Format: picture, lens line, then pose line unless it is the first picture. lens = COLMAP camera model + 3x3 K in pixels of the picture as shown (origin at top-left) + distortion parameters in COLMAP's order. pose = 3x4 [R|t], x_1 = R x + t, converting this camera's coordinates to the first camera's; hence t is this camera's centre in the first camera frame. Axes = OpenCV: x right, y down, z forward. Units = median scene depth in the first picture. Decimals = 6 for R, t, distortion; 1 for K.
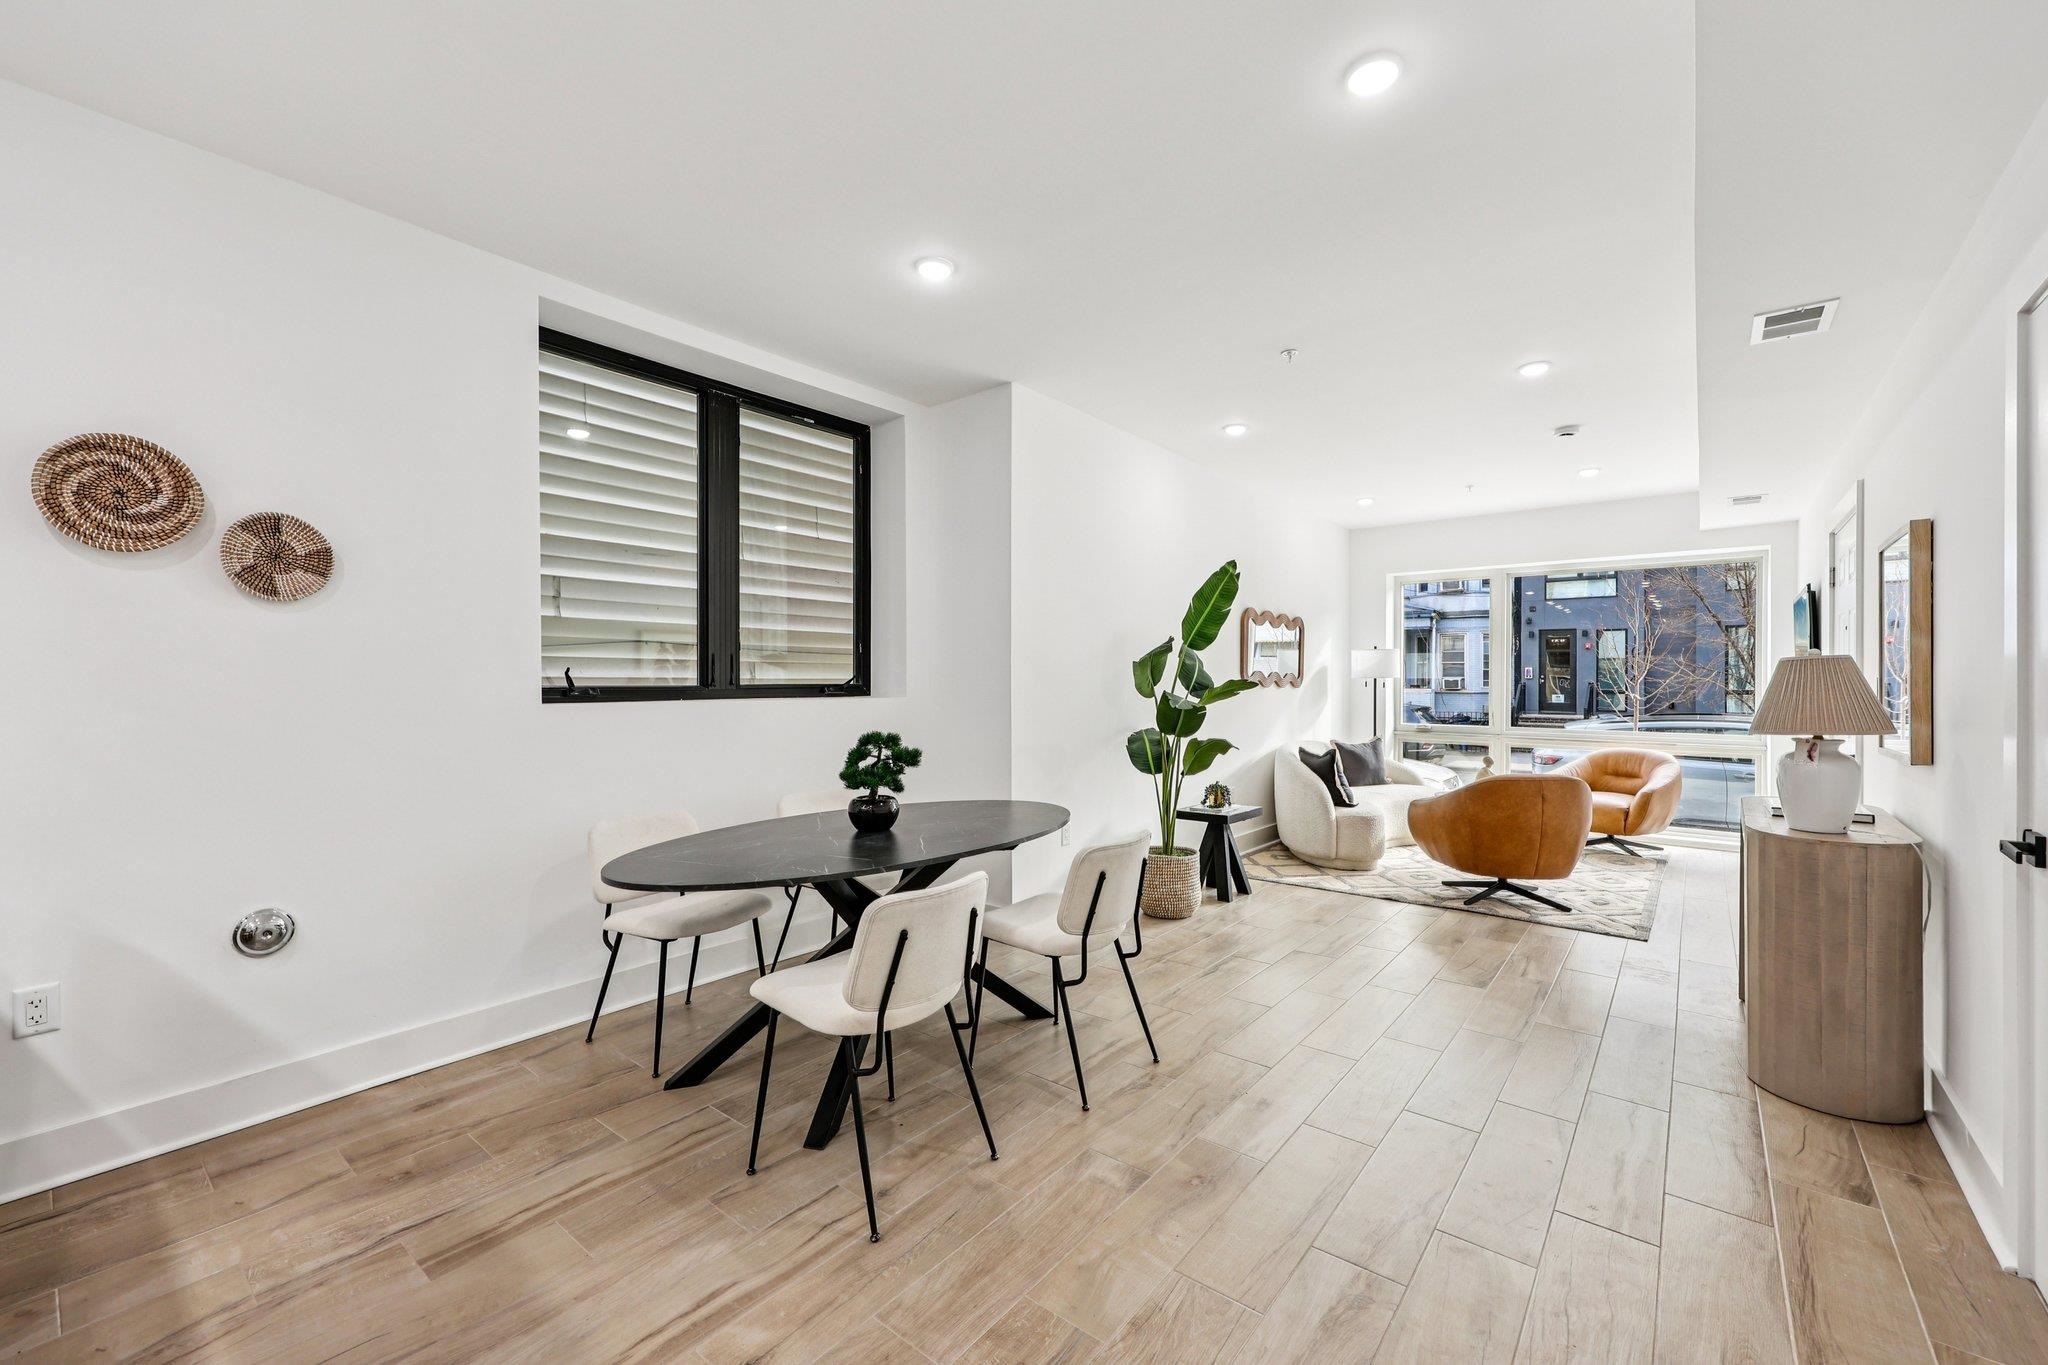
lens RADIAL K [[837.8, 0, 1015.9], [0, 837.8, 677.8], [0, 0, 1]] dist [-0.000575, 0.000881]
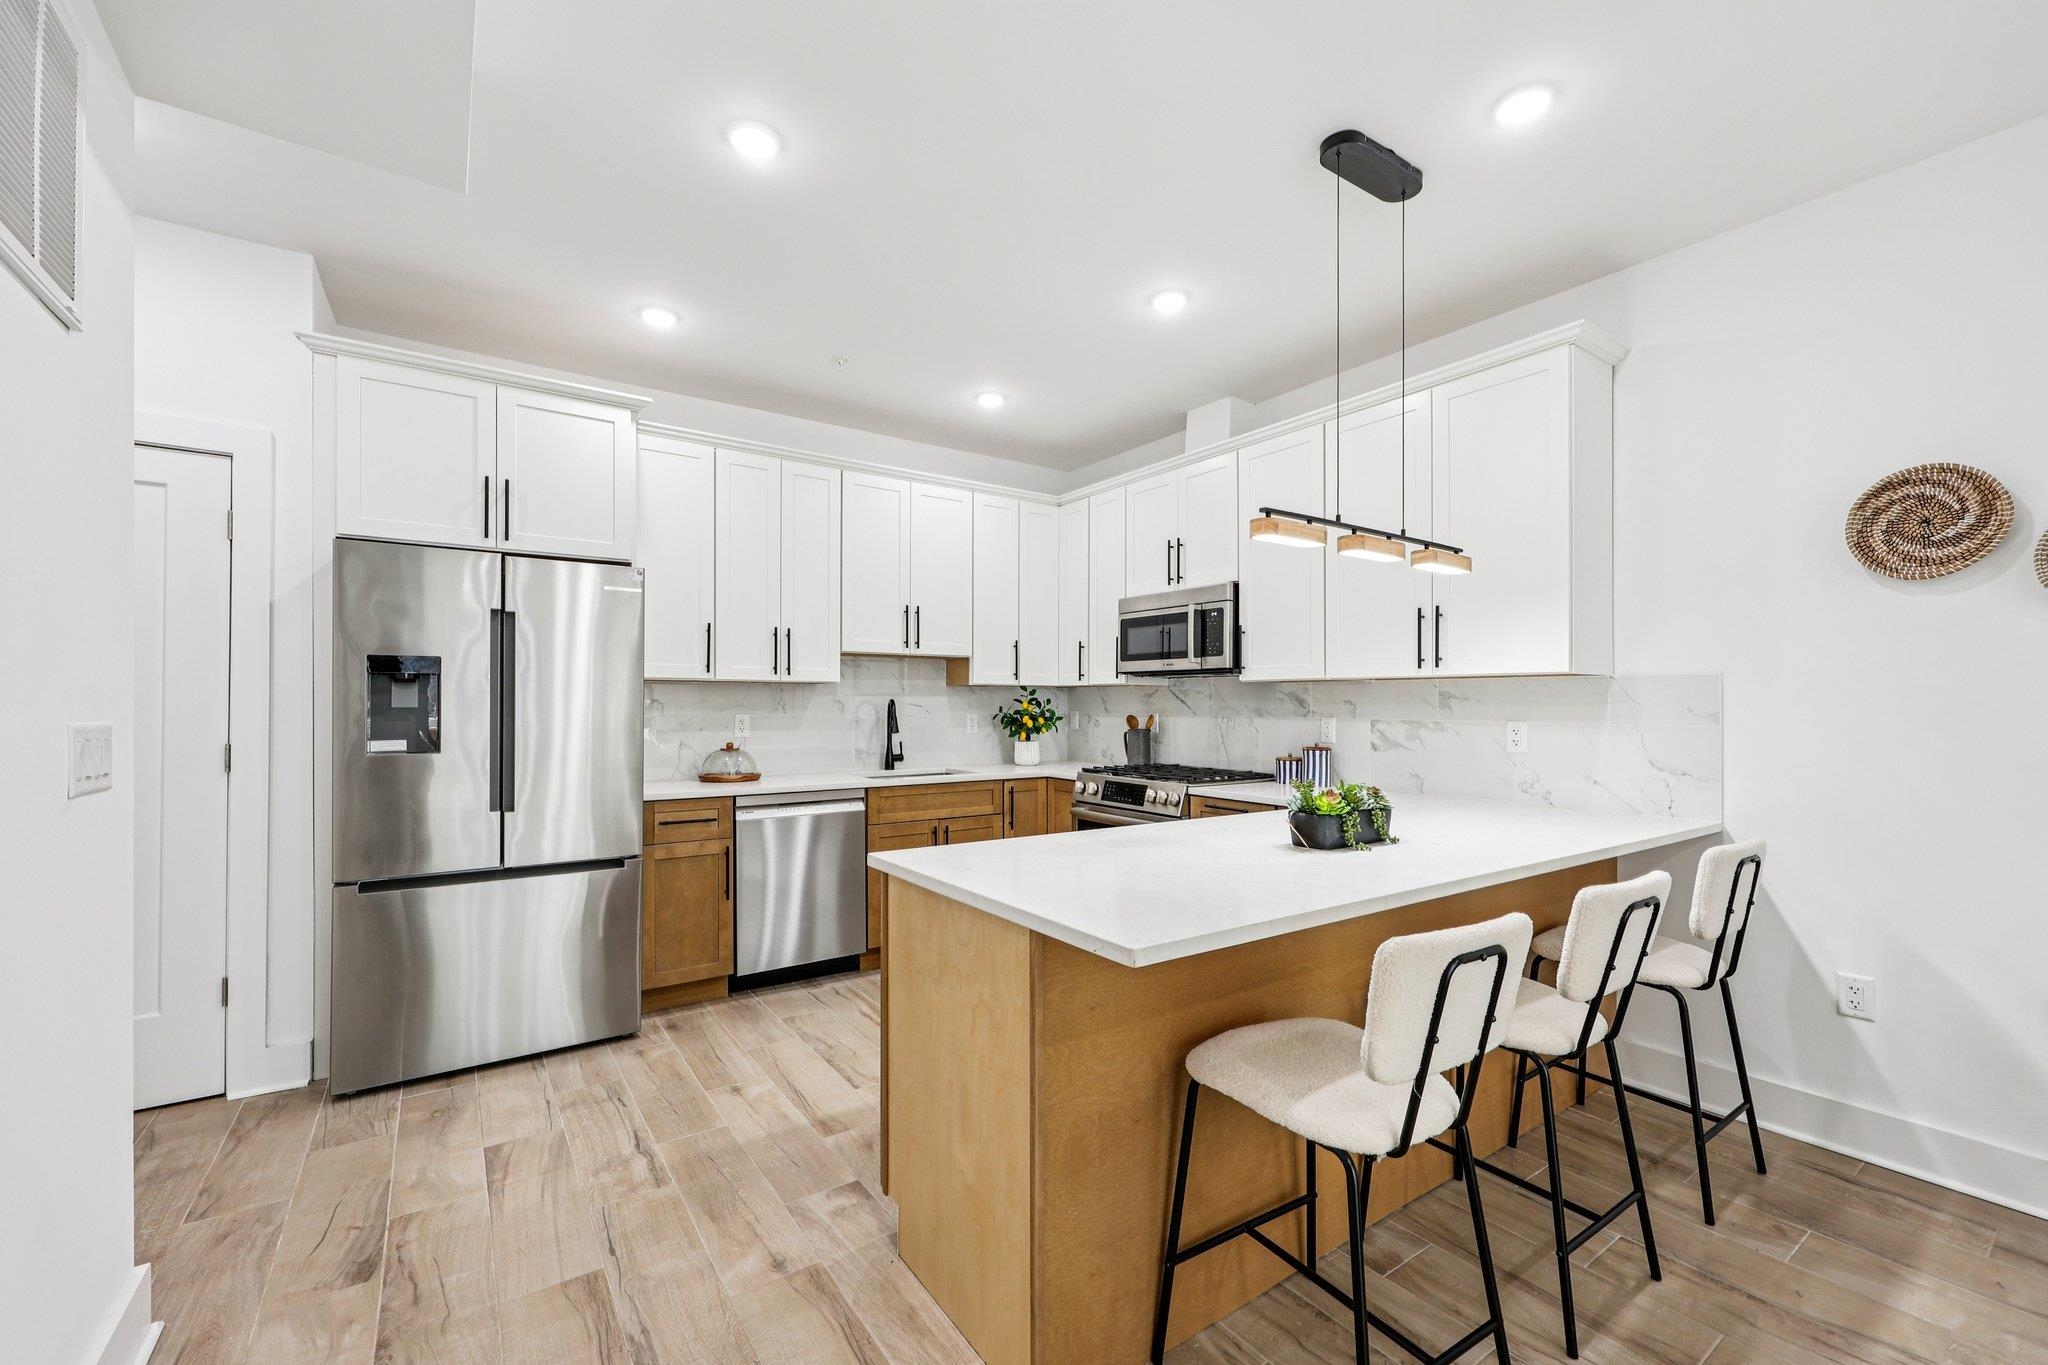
lens RADIAL K [[837.8, 0, 1035.3], [0, 837.8, 700.7], [0, 0, 1]] dist [-0.000575, 0.000881]
pose [[-0.256293, -0.002479, -0.966596, 0.192459], [0.000414, 0.999996, -0.002675, 0.000185], [0.966599, -0.001086, -0.256291, 0.205826]]
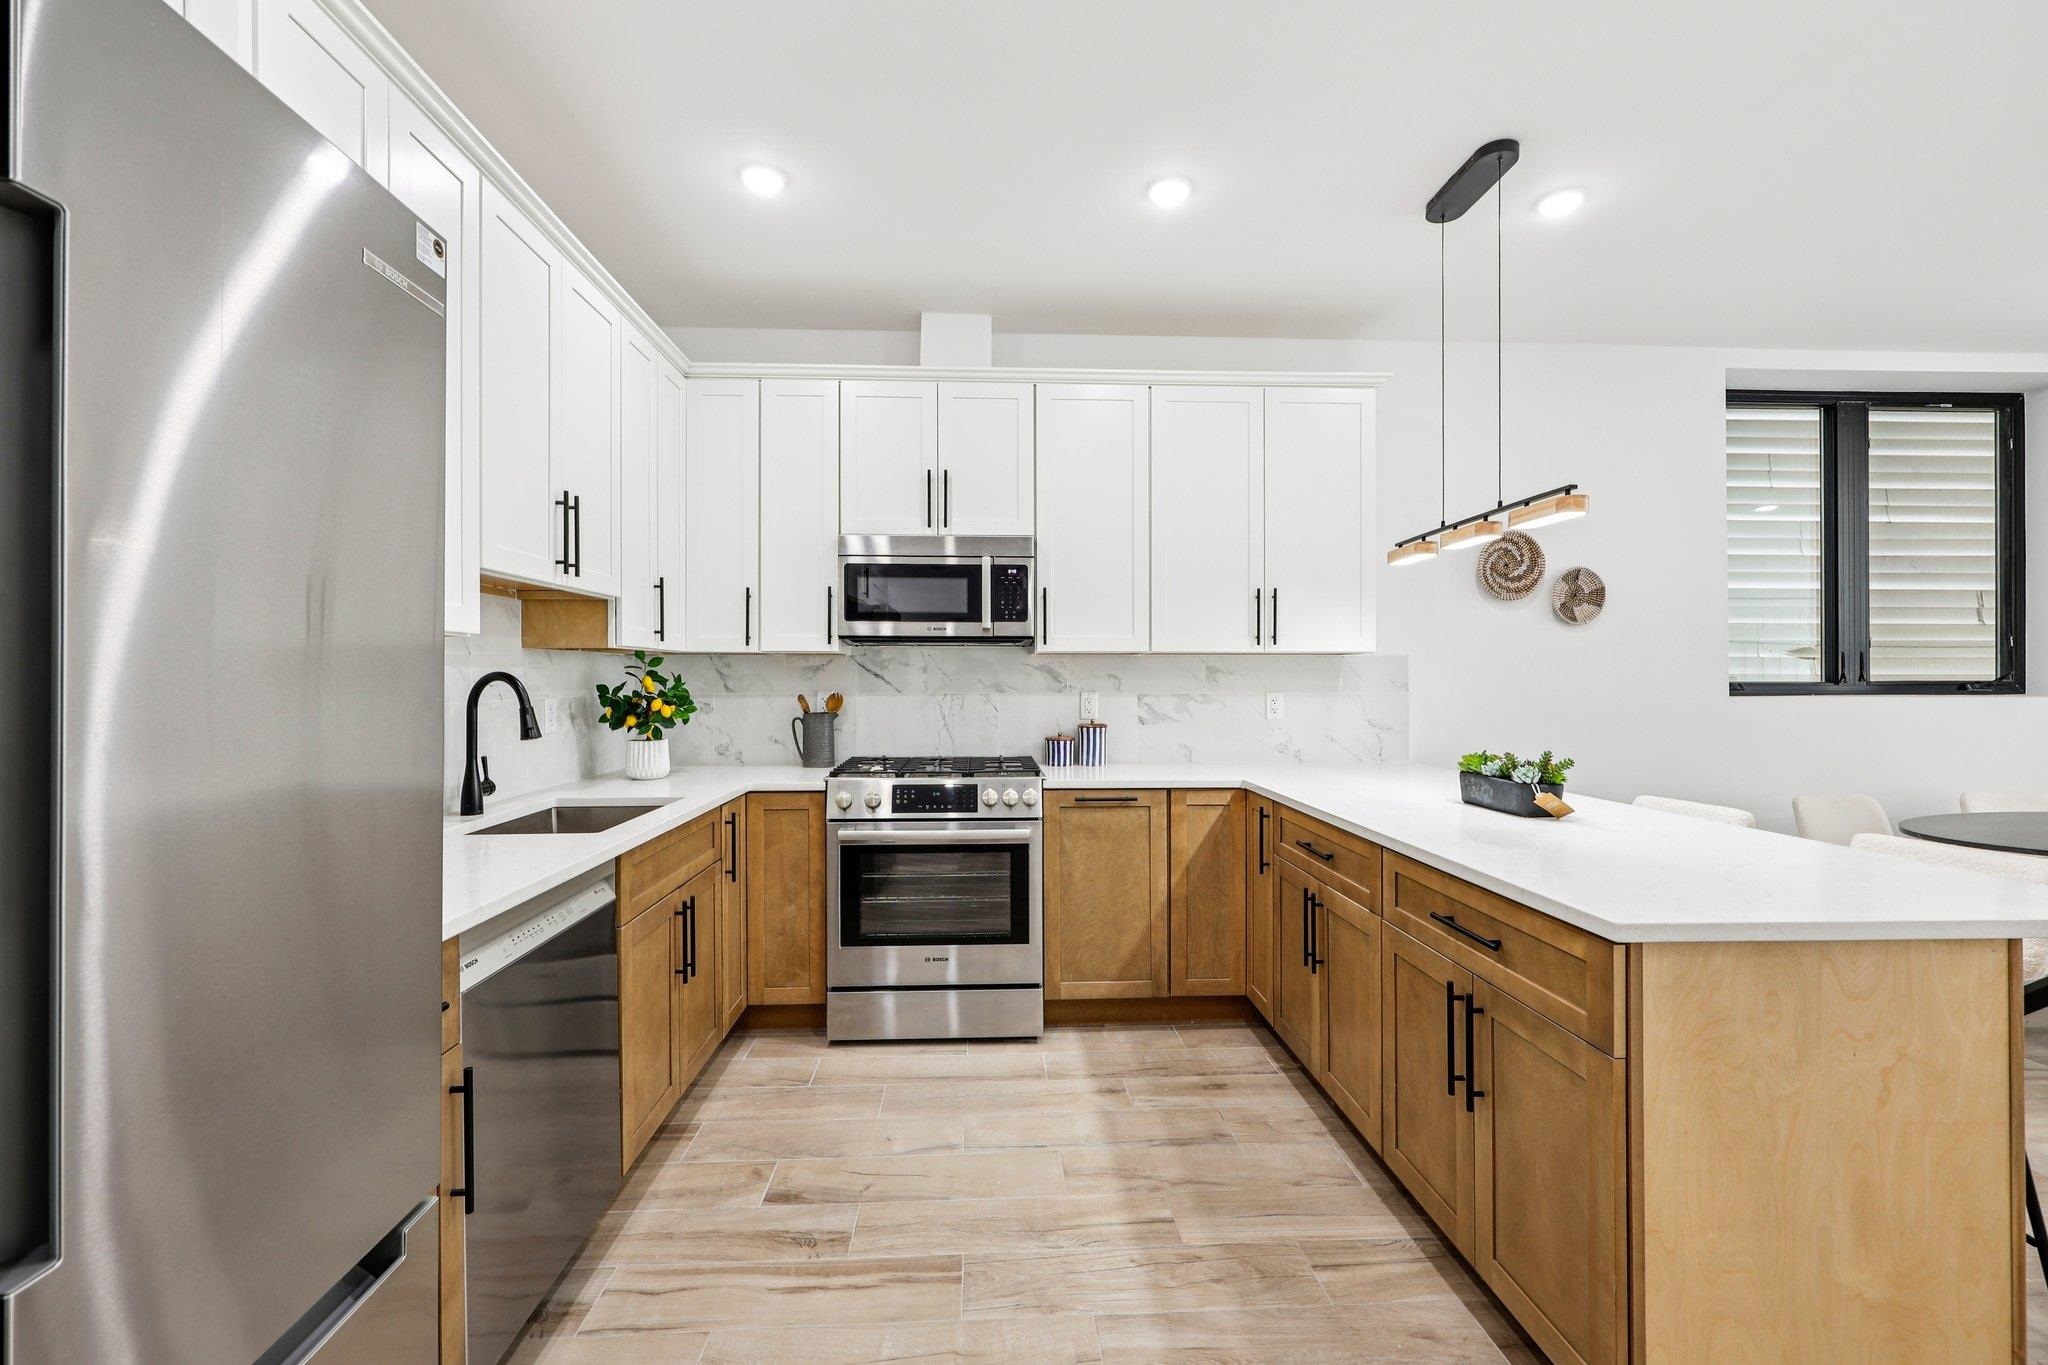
lens RADIAL K [[837.8, 0, 1016.5], [0, 837.8, 686.2], [0, 0, 1]] dist [-0.000575, 0.000881]
pose [[0.676786, 0.004452, -0.736166, -0.483572], [0.004035, 0.999944, 0.009757, 0.001090], [0.736168, -0.009573, 0.676731, -0.838469]]
